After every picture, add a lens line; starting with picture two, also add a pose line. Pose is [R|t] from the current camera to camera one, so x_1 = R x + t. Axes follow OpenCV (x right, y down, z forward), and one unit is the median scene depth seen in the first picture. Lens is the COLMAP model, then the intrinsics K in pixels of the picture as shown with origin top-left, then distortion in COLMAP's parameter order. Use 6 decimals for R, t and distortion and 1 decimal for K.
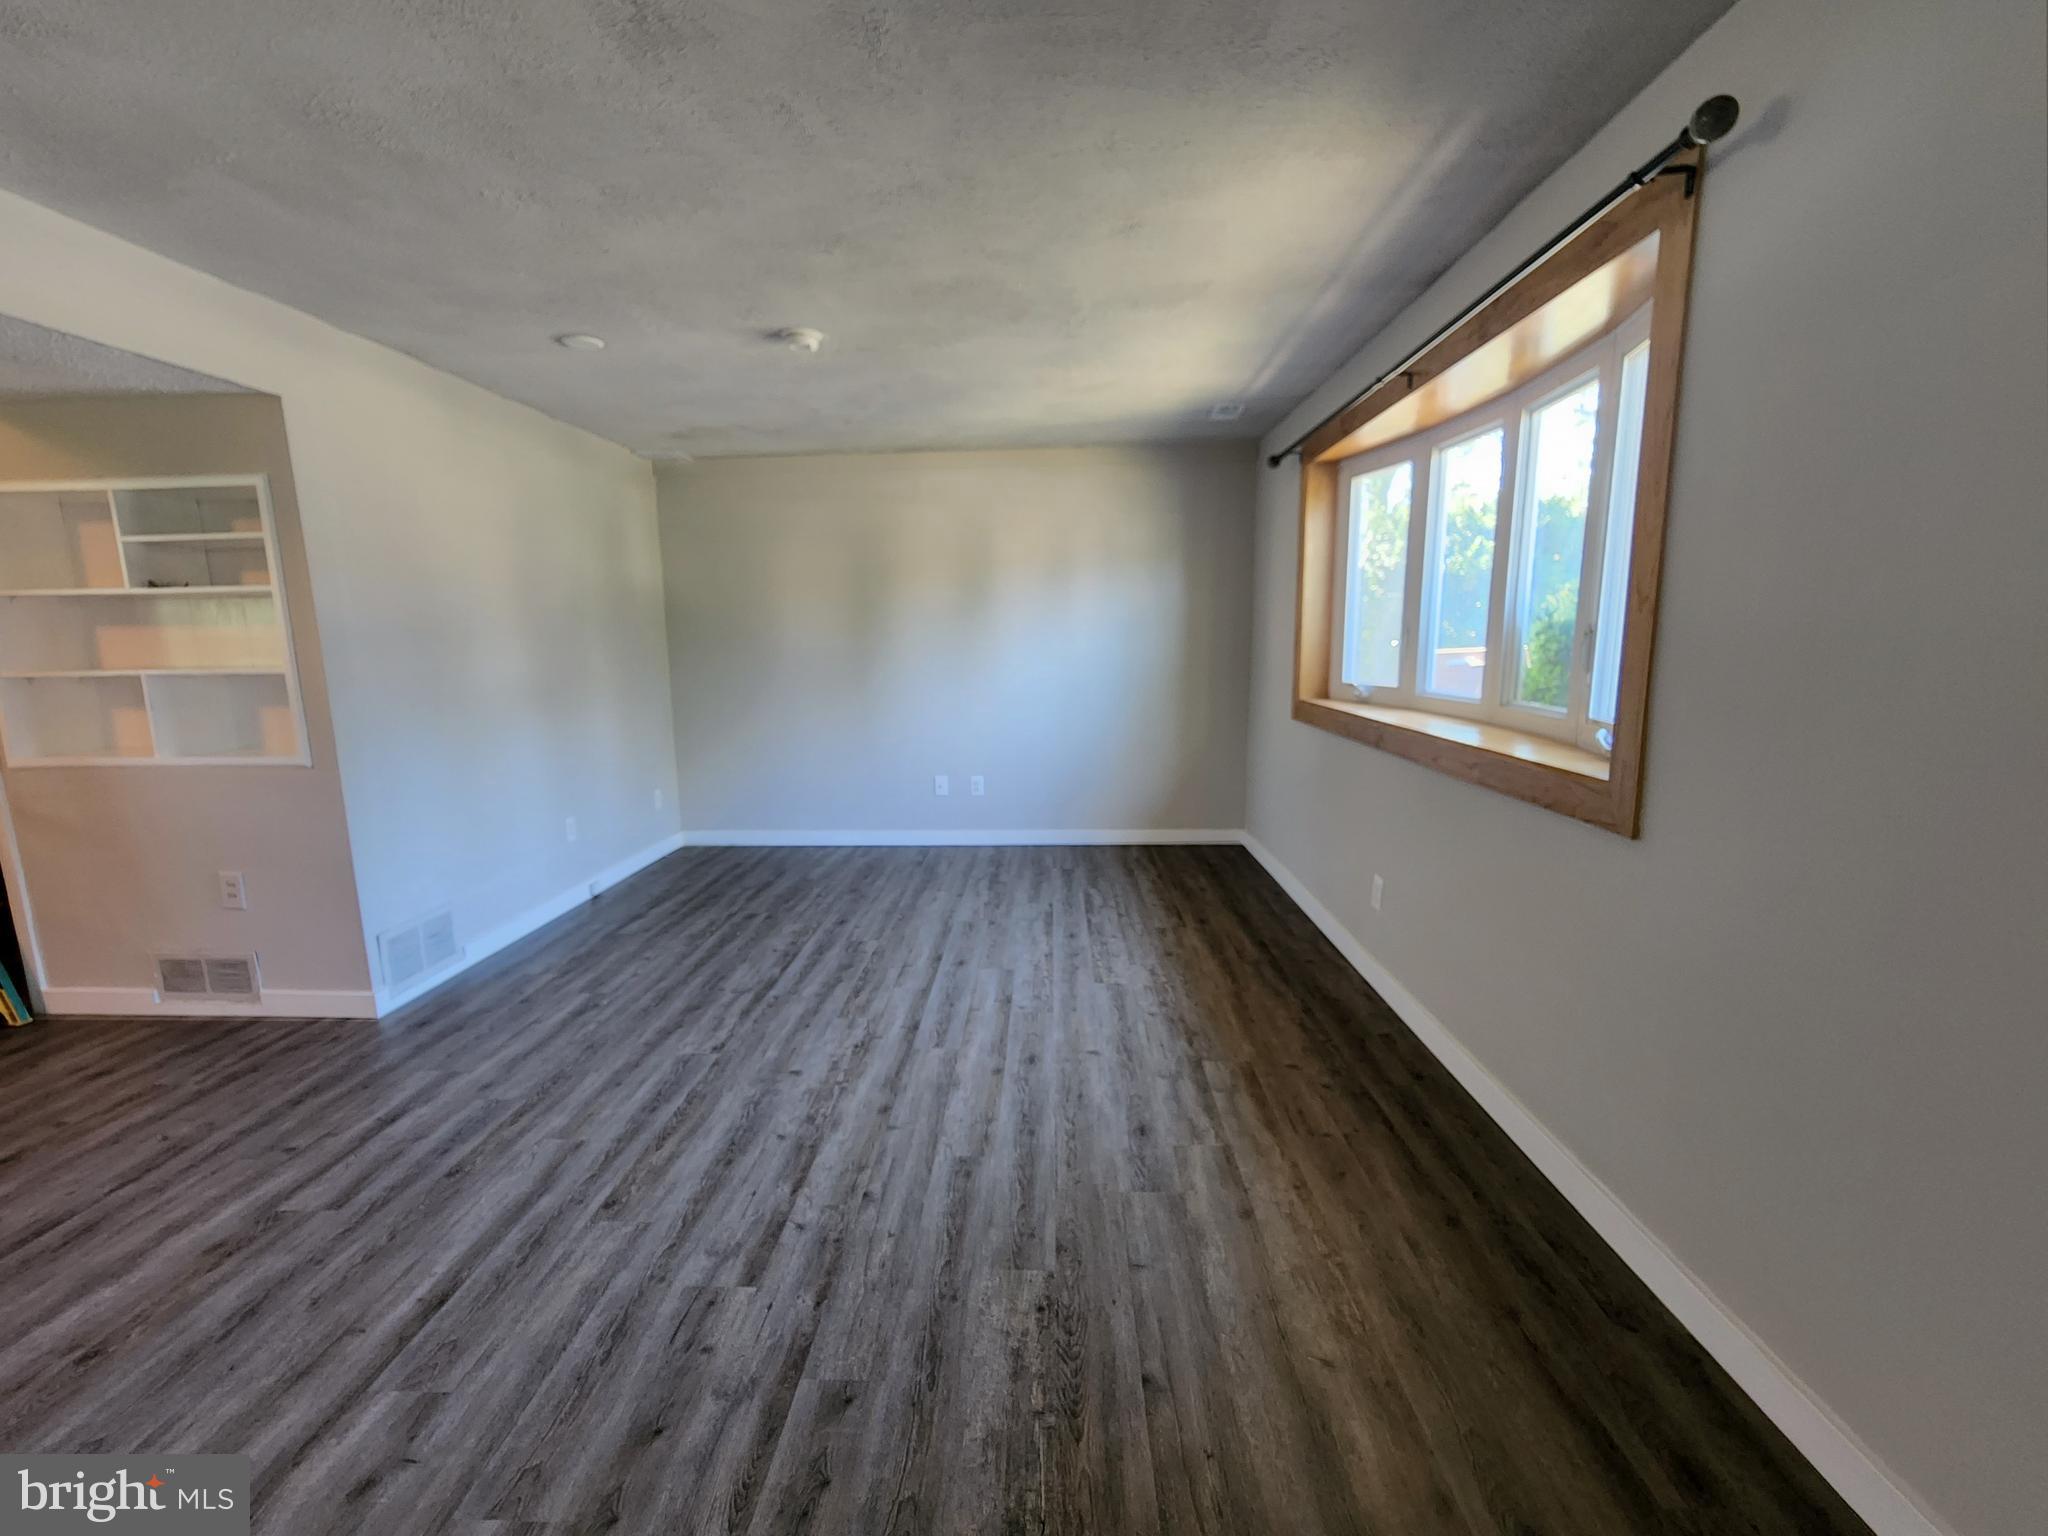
lens RADIAL K [[848.4, 0, 1029.0], [0, 848.4, 775.4], [0, 0, 1]] dist [-0.003347, 0.000088]
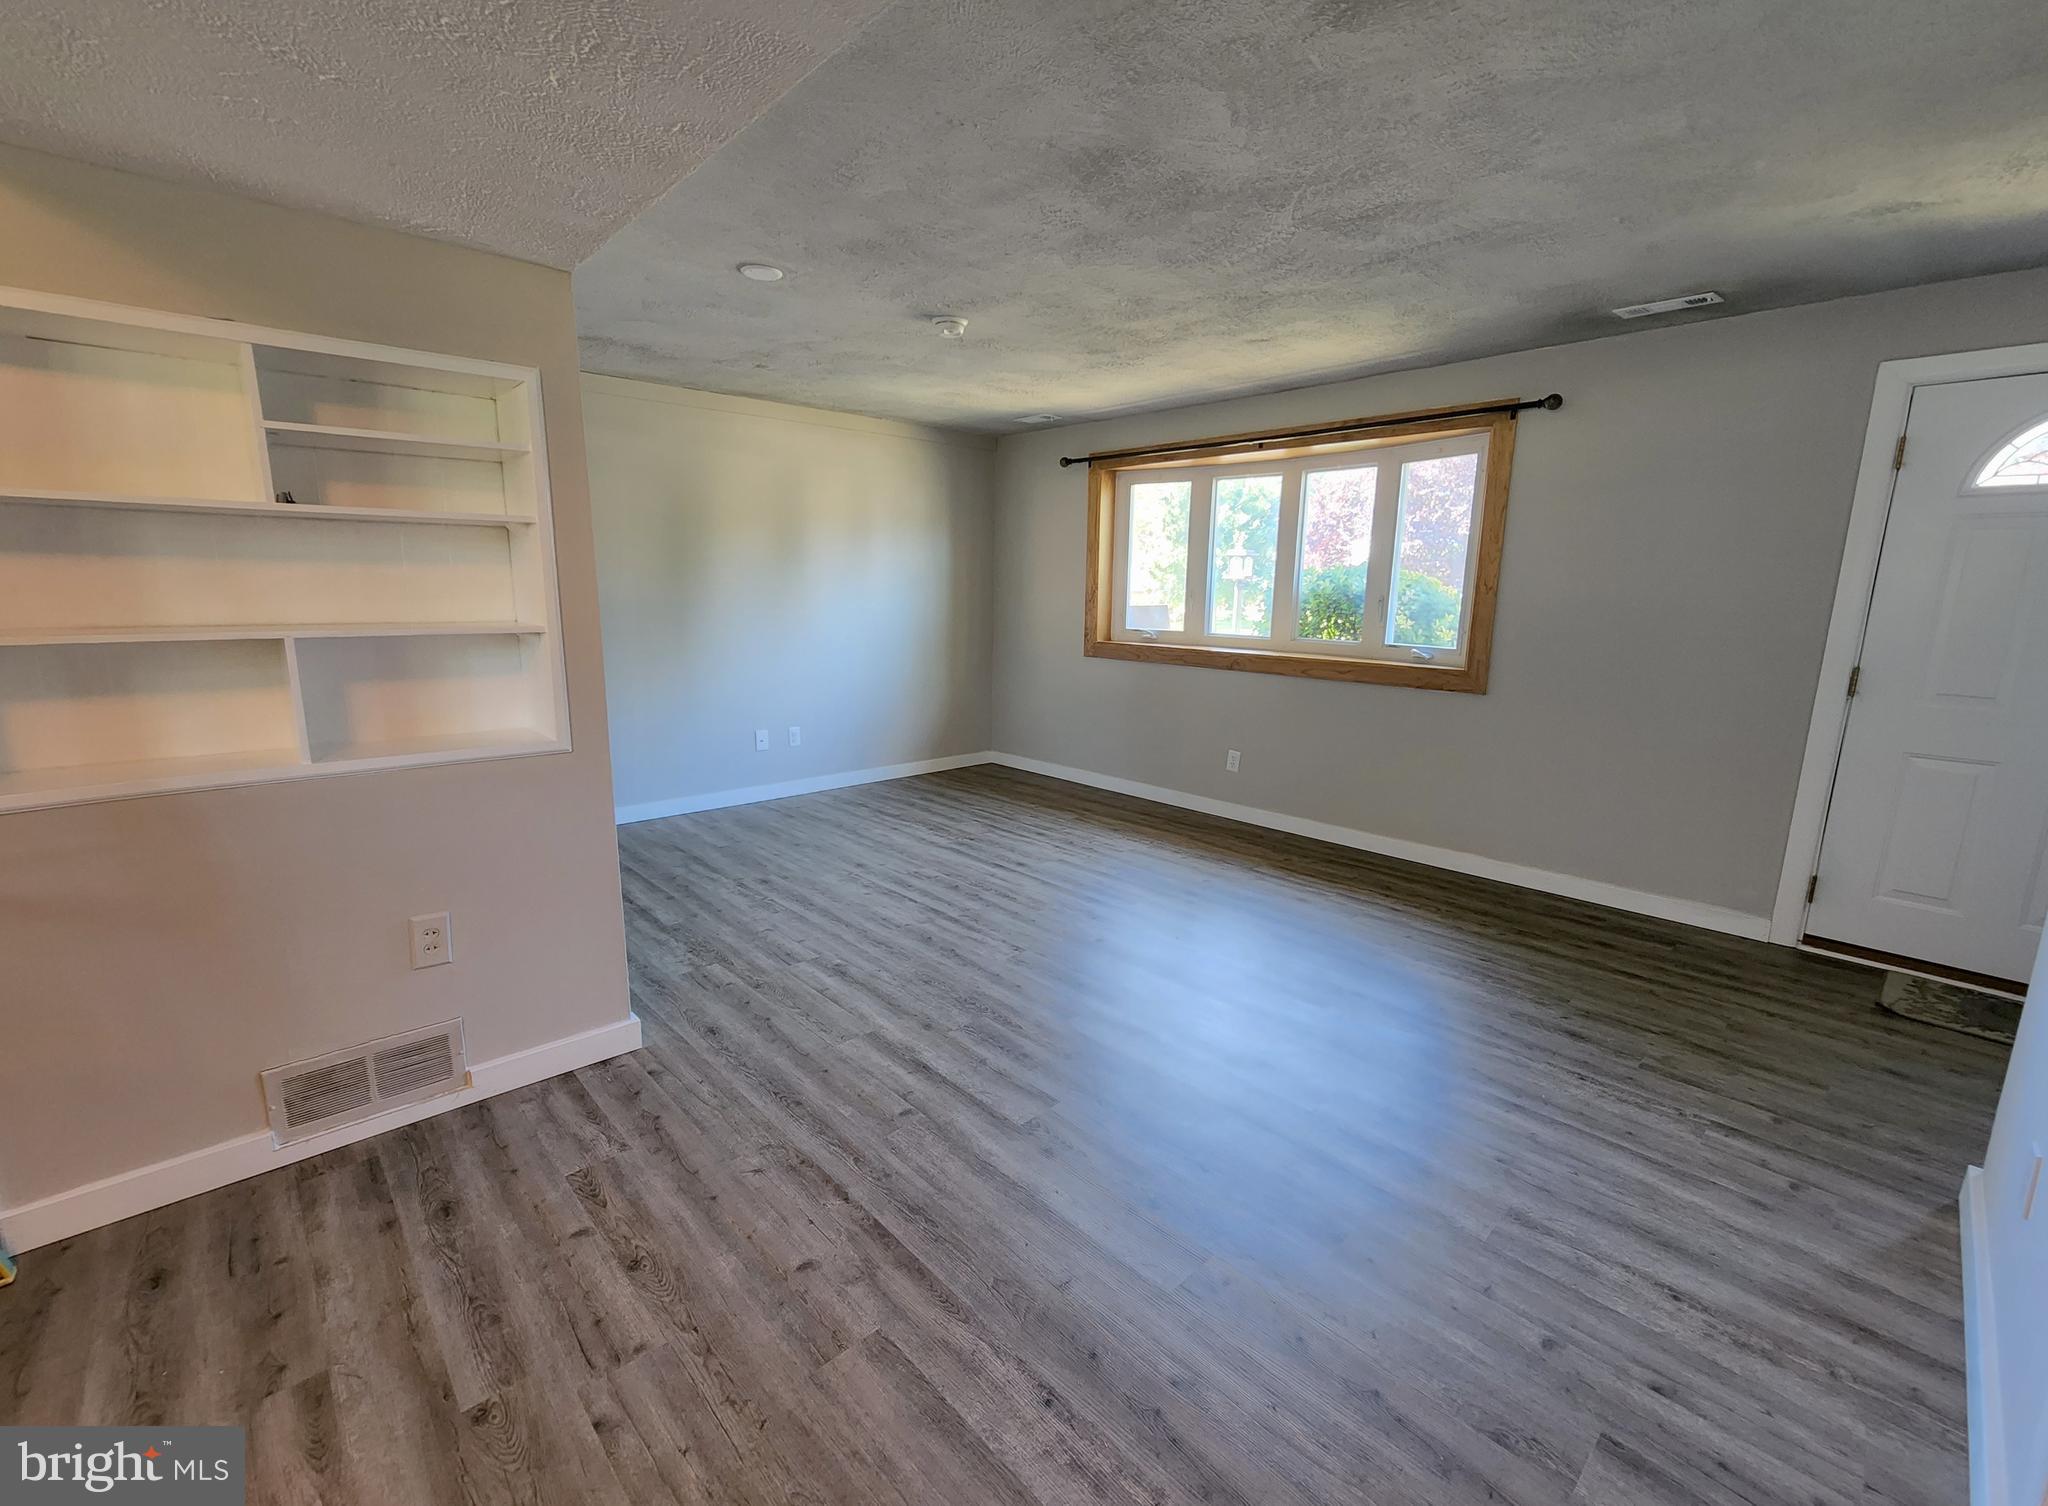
lens RADIAL K [[863.5, 0, 1021.5], [0, 863.5, 754.2], [0, 0, 1]] dist [-0.000145, 0.000010]
pose [[0.709438, -0.113439, 0.695578, -1.002080], [0.090644, 0.993451, 0.069568, -0.023166], [-0.698914, 0.013696, 0.715074, 0.122563]]
